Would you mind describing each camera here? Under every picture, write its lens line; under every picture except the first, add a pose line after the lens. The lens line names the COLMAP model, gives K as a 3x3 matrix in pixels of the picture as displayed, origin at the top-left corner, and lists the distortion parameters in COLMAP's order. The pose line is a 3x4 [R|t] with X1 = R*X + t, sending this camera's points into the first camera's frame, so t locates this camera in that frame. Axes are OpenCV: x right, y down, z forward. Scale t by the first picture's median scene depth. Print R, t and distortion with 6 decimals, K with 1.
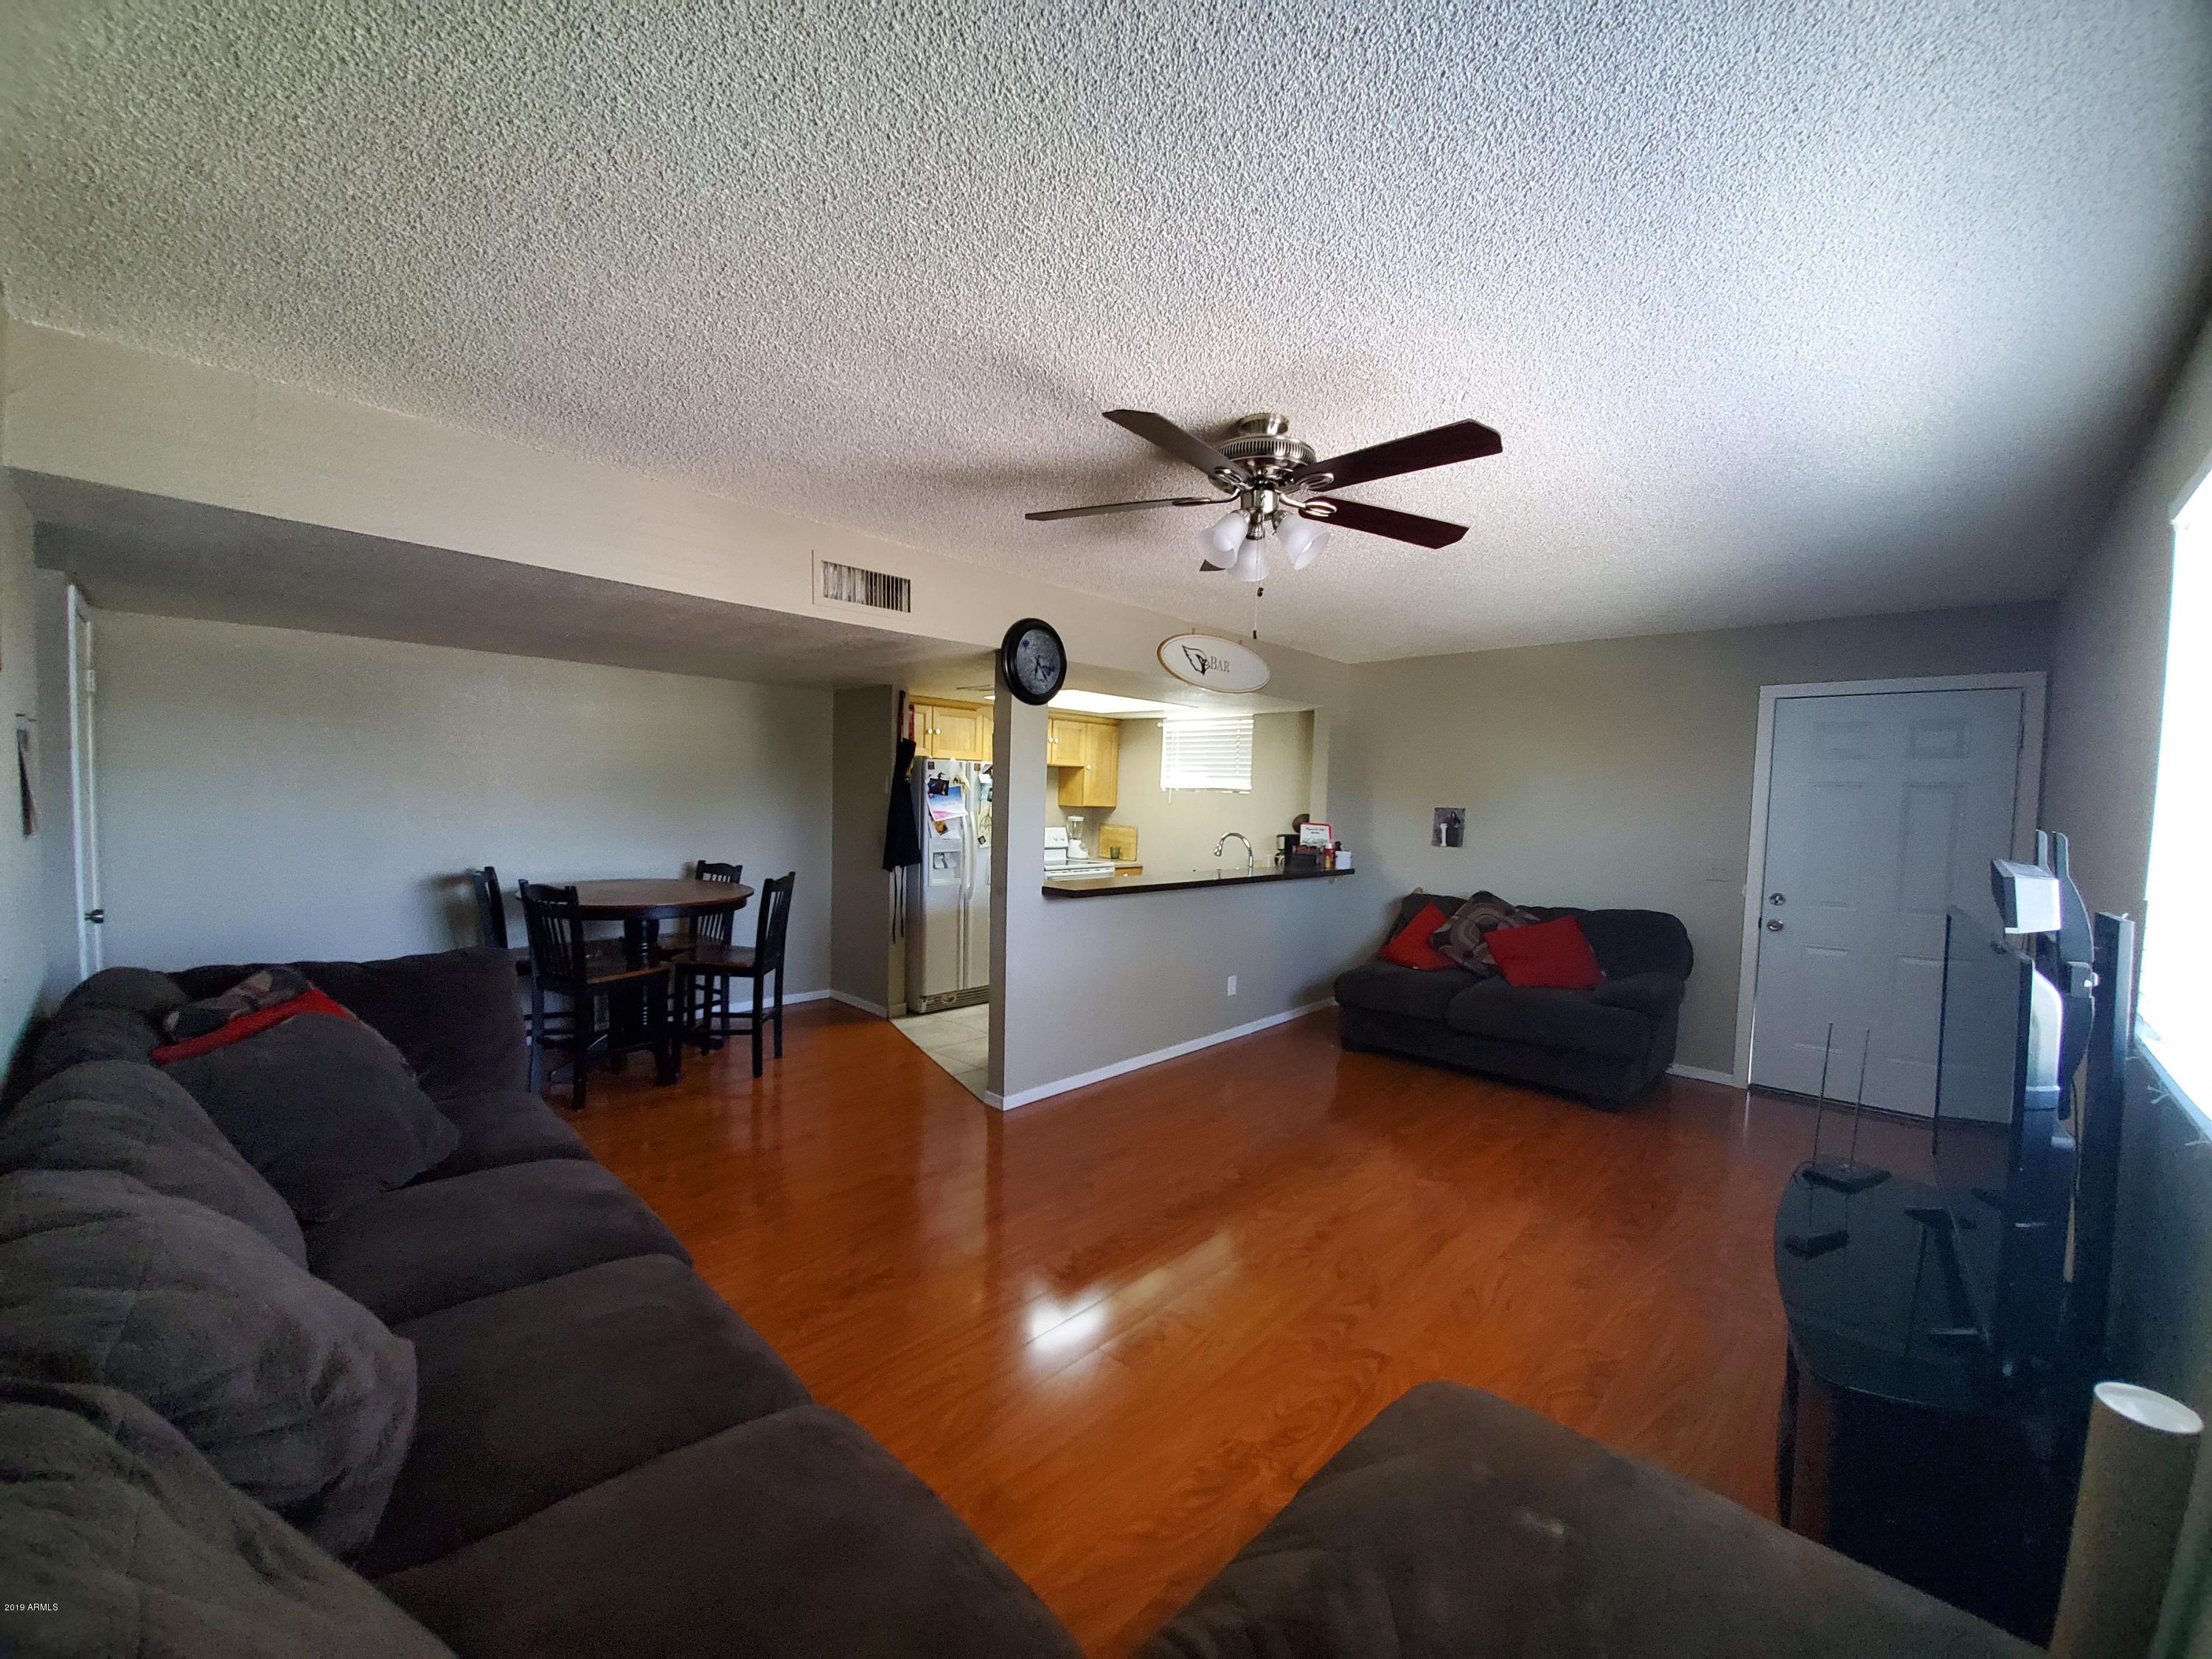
lens RADIAL K [[882.1, 0, 1143.1], [0, 882.1, 839.4], [0, 0, 1]] dist [0.000169, 0.000001]
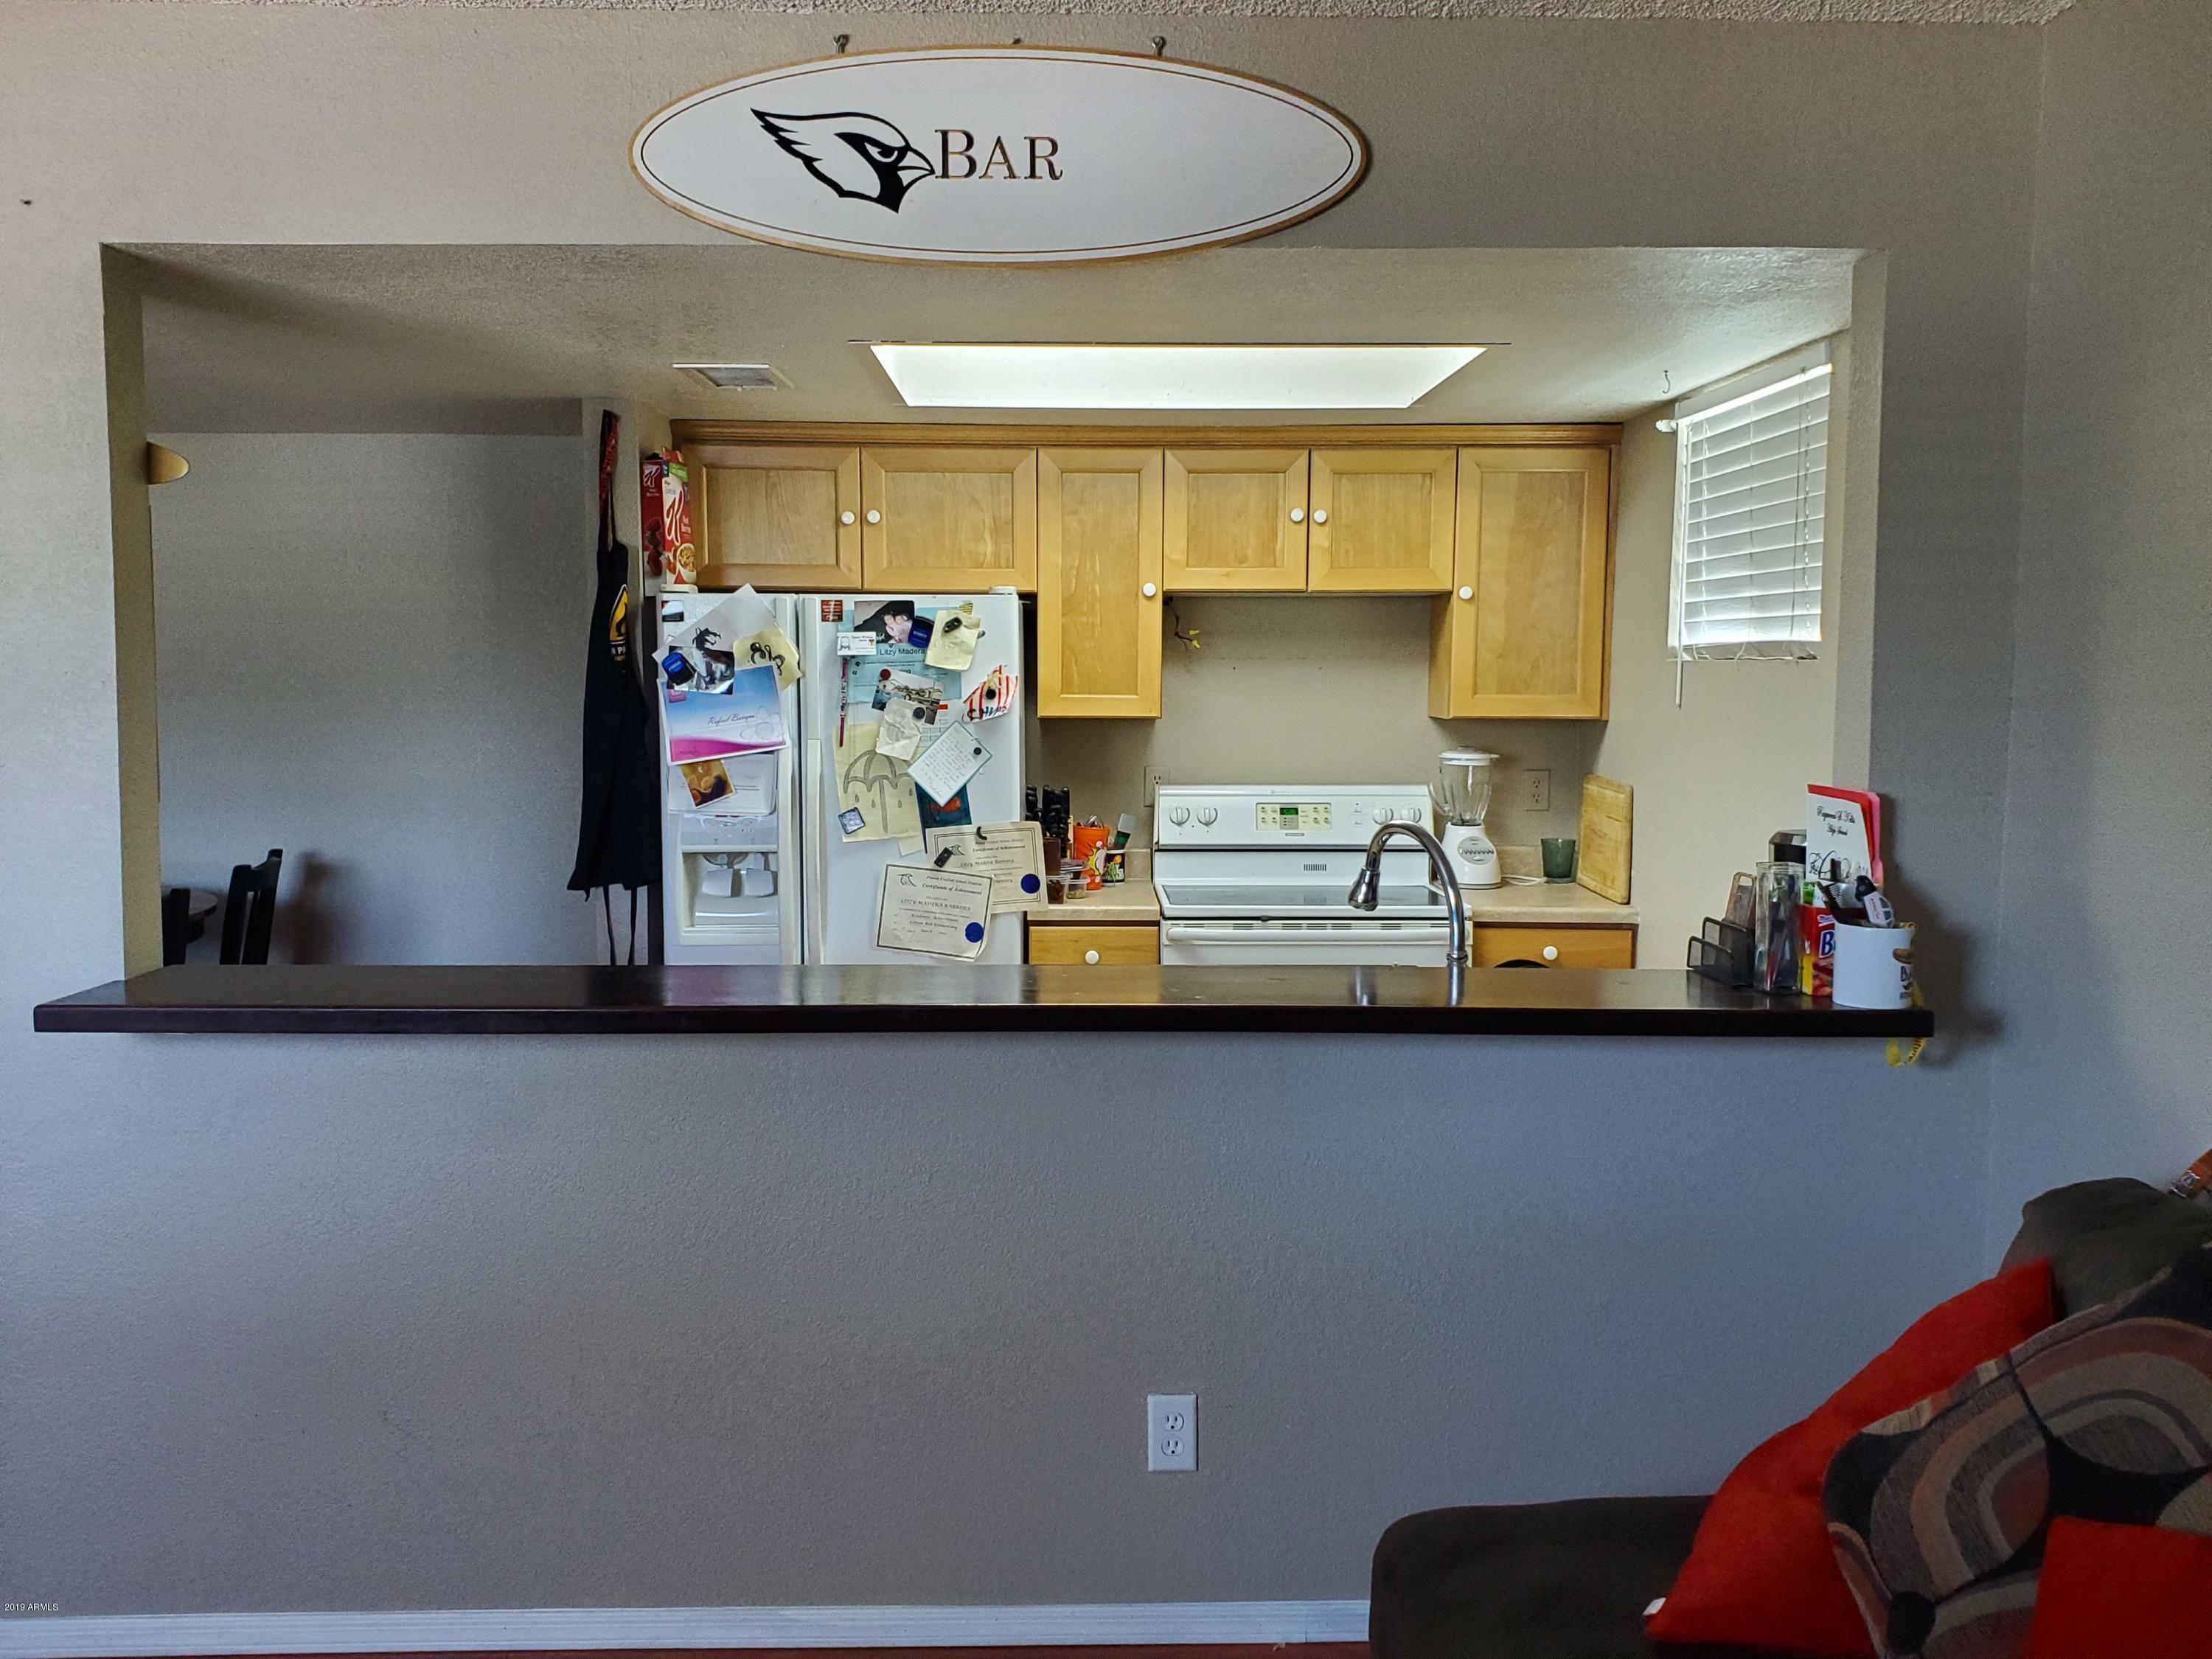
lens RADIAL K [[2049.8, 0, 1106.0], [0, 2049.8, 829.5], [0, 0, 1]] dist [0.426934, -0.004036]
pose [[0.696614, 0.033174, -0.716679, 0.441096], [-0.019983, 0.999440, 0.026839, -0.018523], [0.717168, -0.004375, 0.696886, 0.467744]]
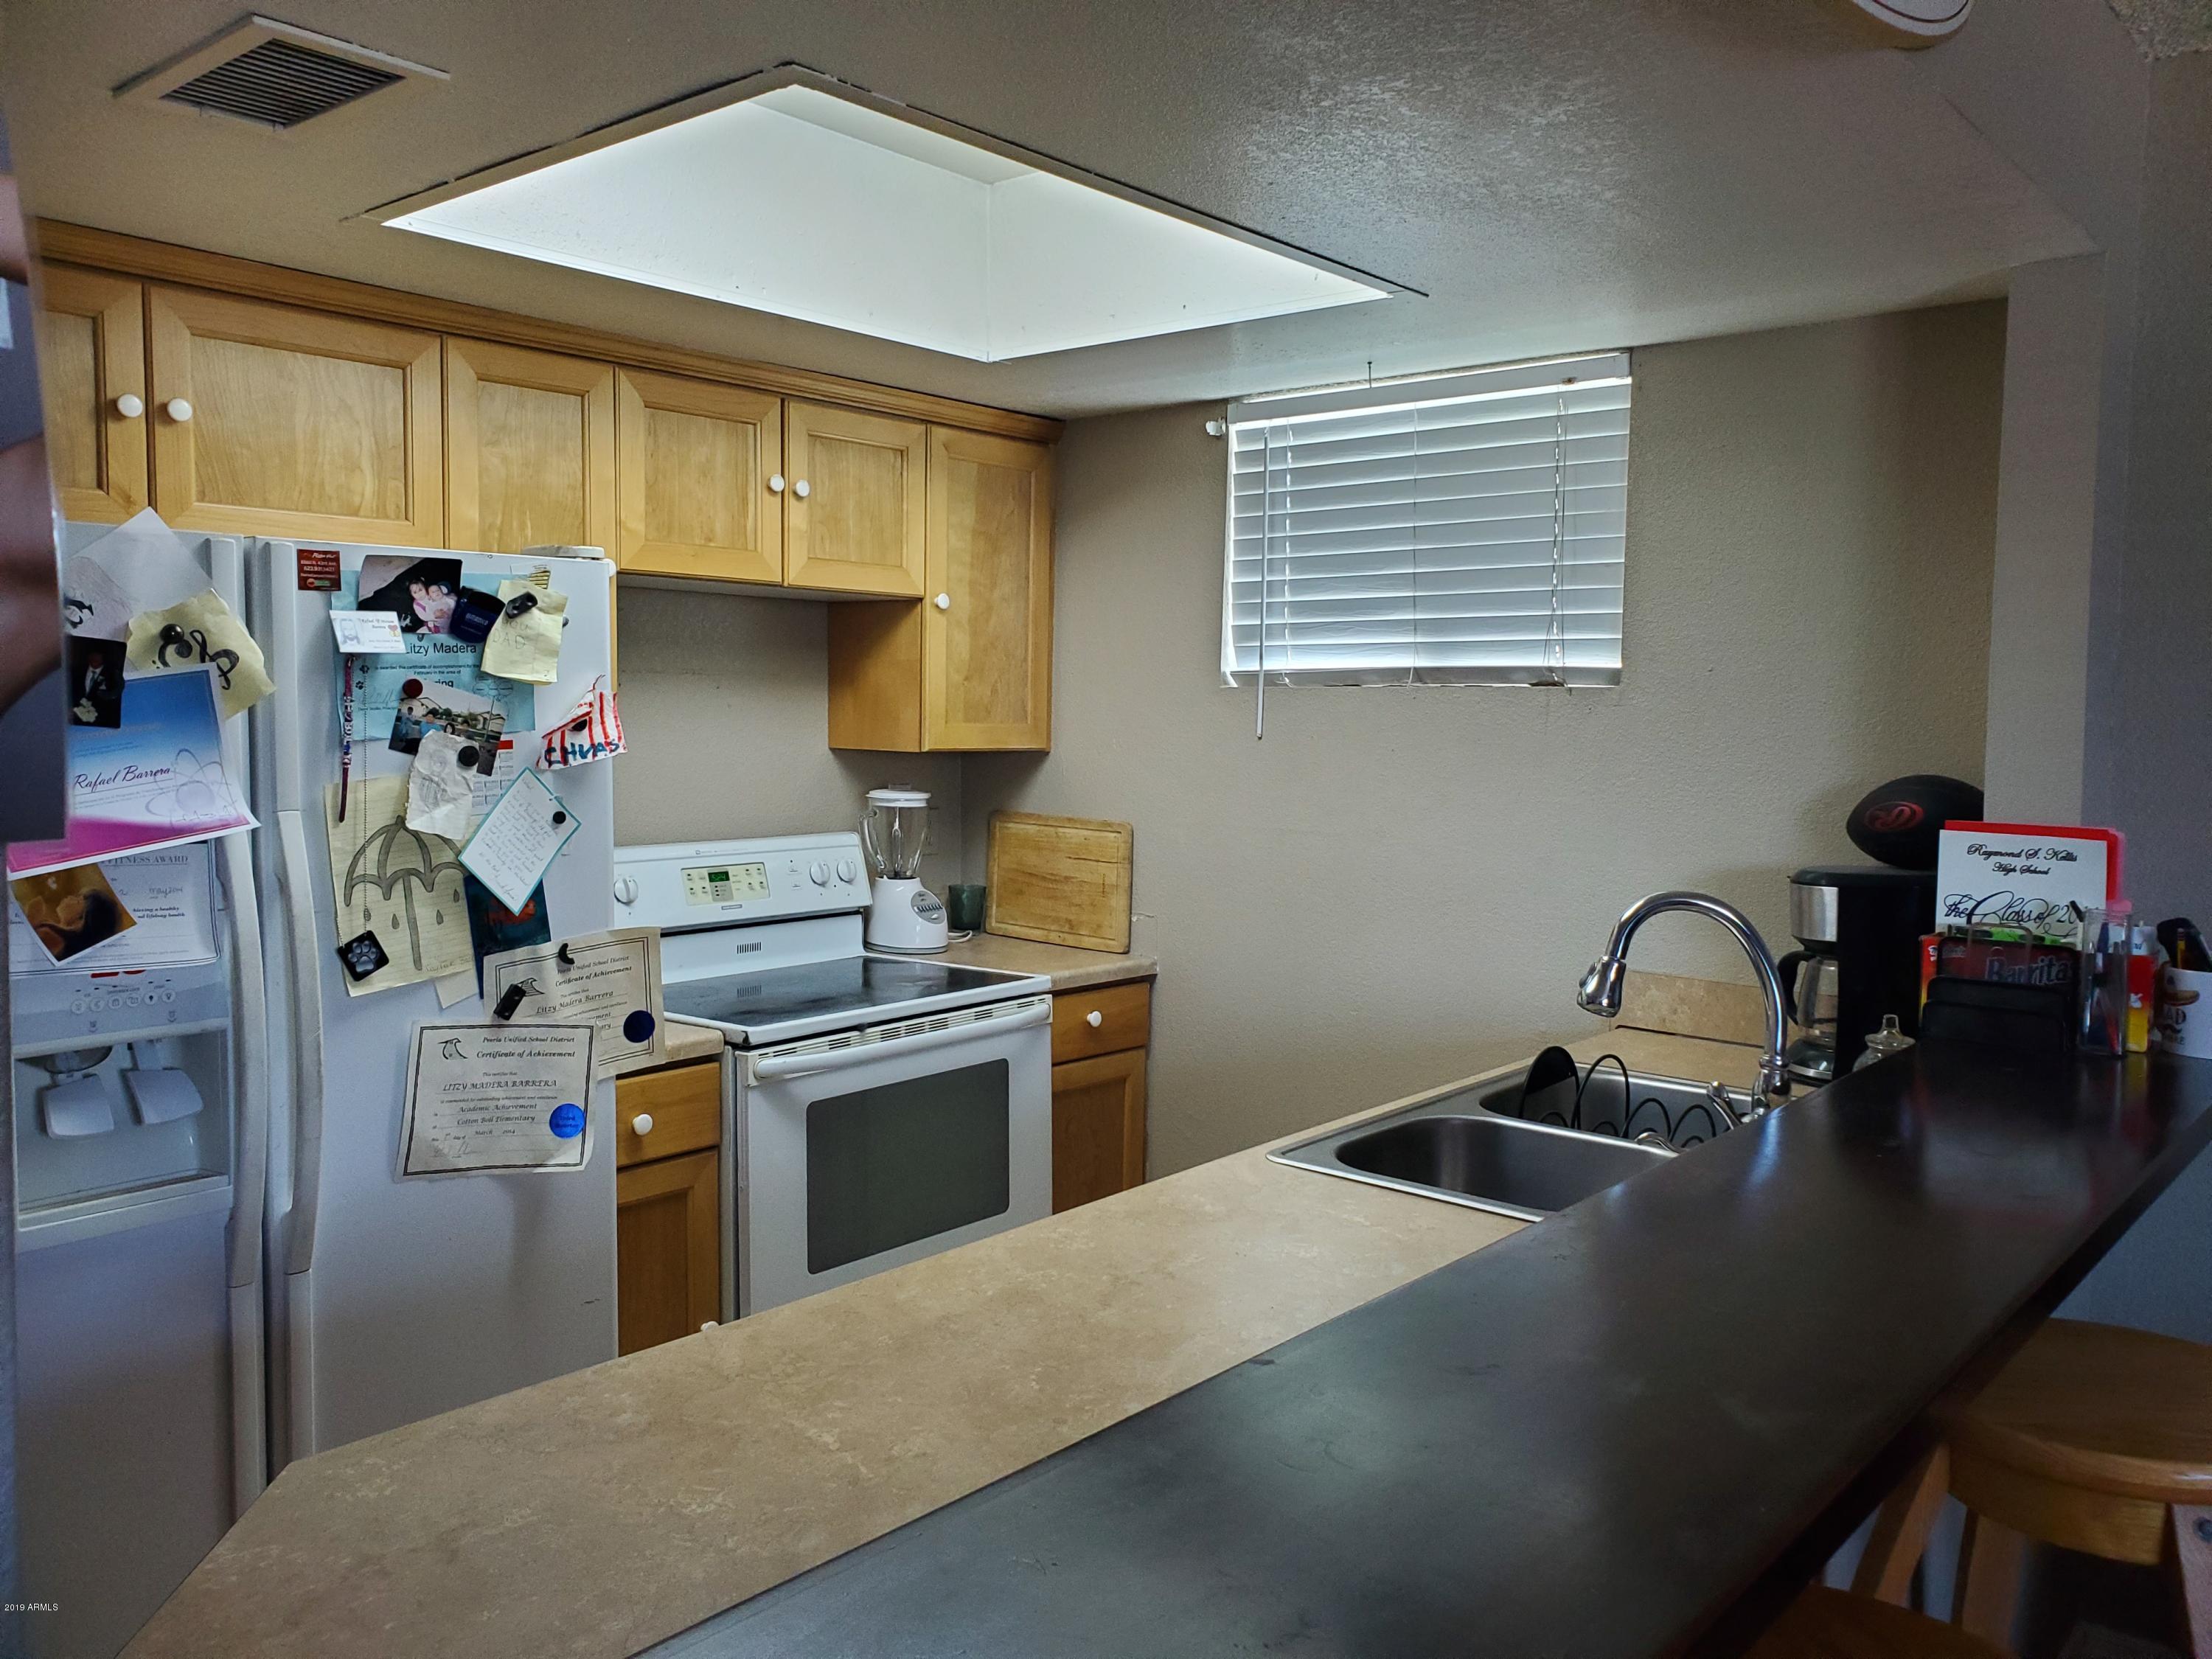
lens RADIAL K [[1745.9, 0, 1106.0], [0, 1745.9, 829.5], [0, 0, 1]] dist [0.149899, -0.210111]
pose [[0.999740, -0.019379, 0.011984, -0.024704], [0.019098, 0.999552, 0.023057, -0.030326], [-0.012425, -0.022822, 0.999662, 0.571876]]
